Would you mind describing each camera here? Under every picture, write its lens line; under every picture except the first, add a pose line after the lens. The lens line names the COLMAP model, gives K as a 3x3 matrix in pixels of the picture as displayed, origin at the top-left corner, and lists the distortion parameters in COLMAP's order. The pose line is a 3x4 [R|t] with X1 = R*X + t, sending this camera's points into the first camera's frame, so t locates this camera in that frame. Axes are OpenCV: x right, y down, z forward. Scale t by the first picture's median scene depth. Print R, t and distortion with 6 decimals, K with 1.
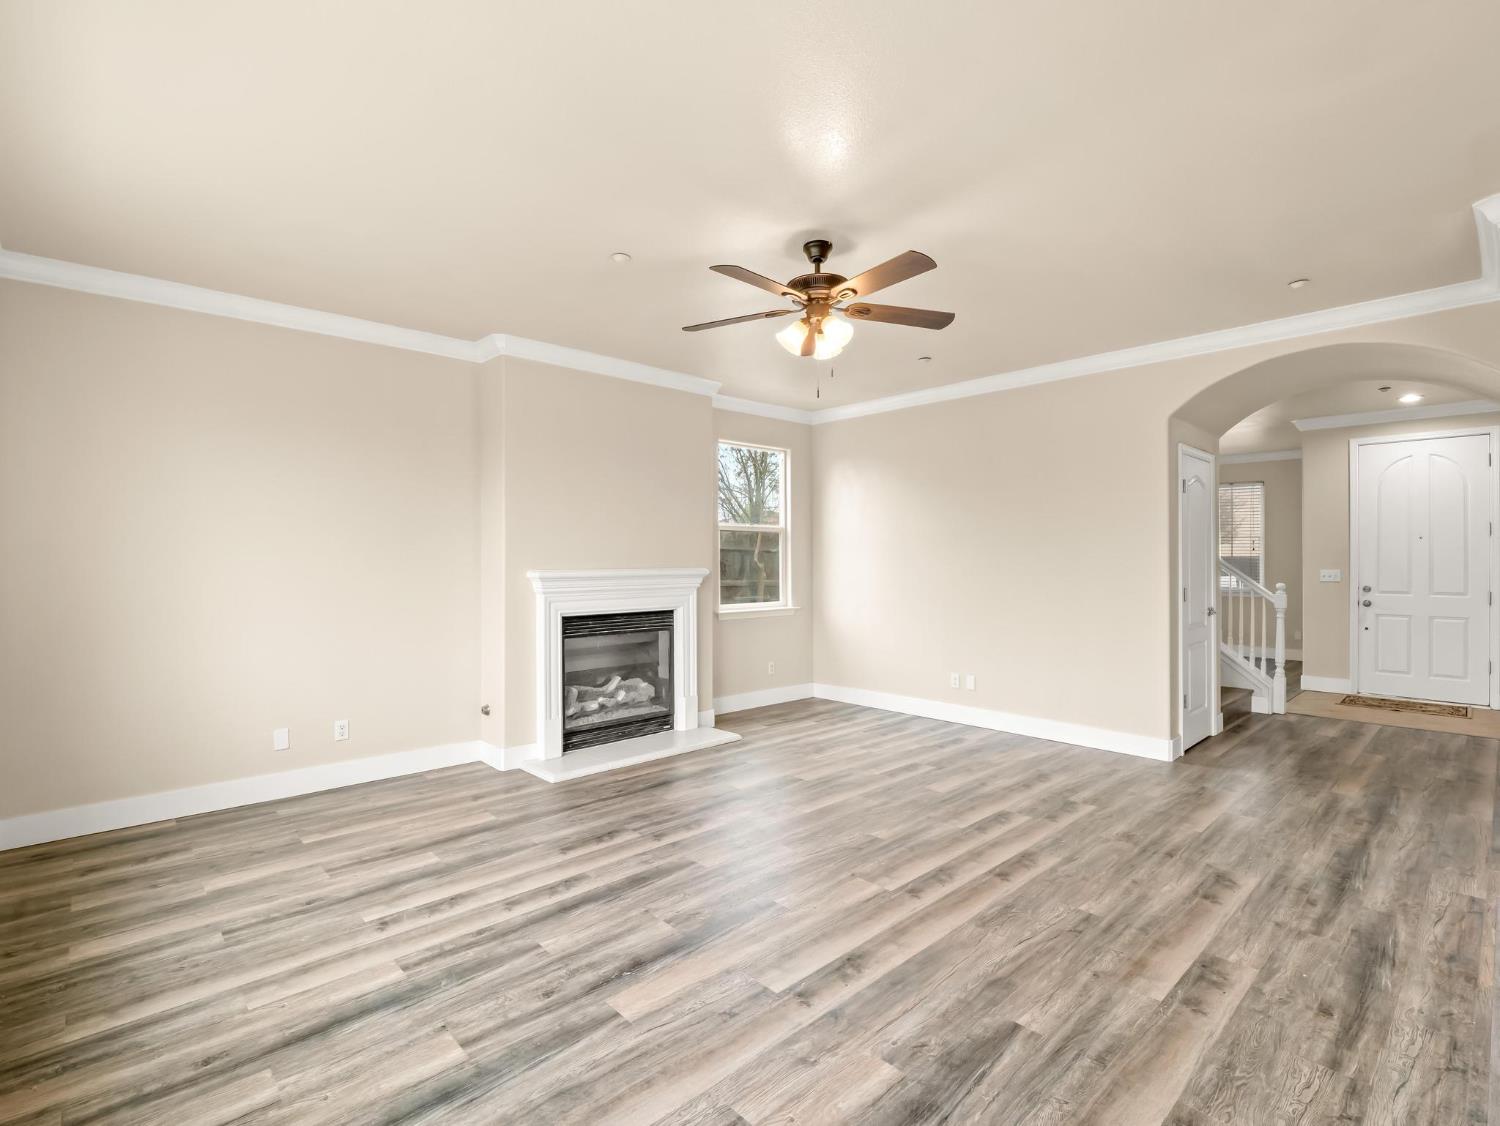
lens RADIAL K [[725.6, 0, 747.8], [0, 725.6, 554.5], [0, 0, 1]] dist [-0.002884, -0.001086]
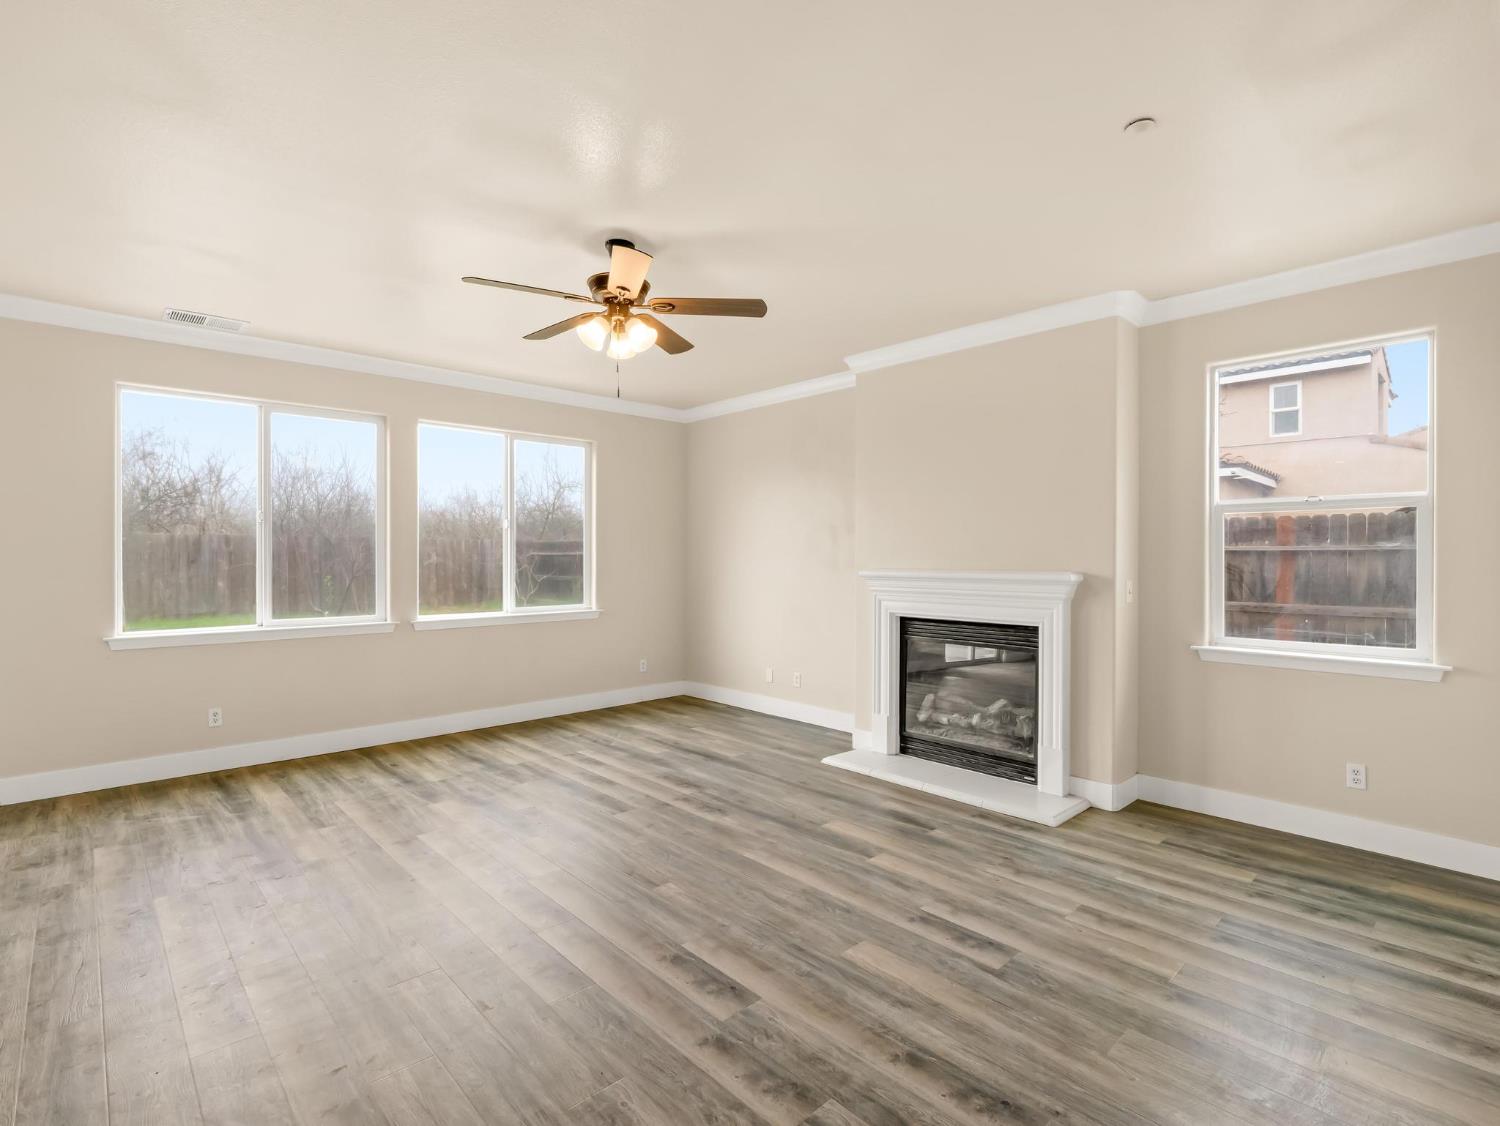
lens RADIAL K [[725.6, 0, 747.8], [0, 725.6, 554.5], [0, 0, 1]] dist [-0.002884, -0.001086]
pose [[0.006290, -0.001403, -0.999979, 0.885926], [0.000520, 0.999999, -0.001400, 0.002214], [0.999980, -0.000511, 0.006291, 0.944352]]
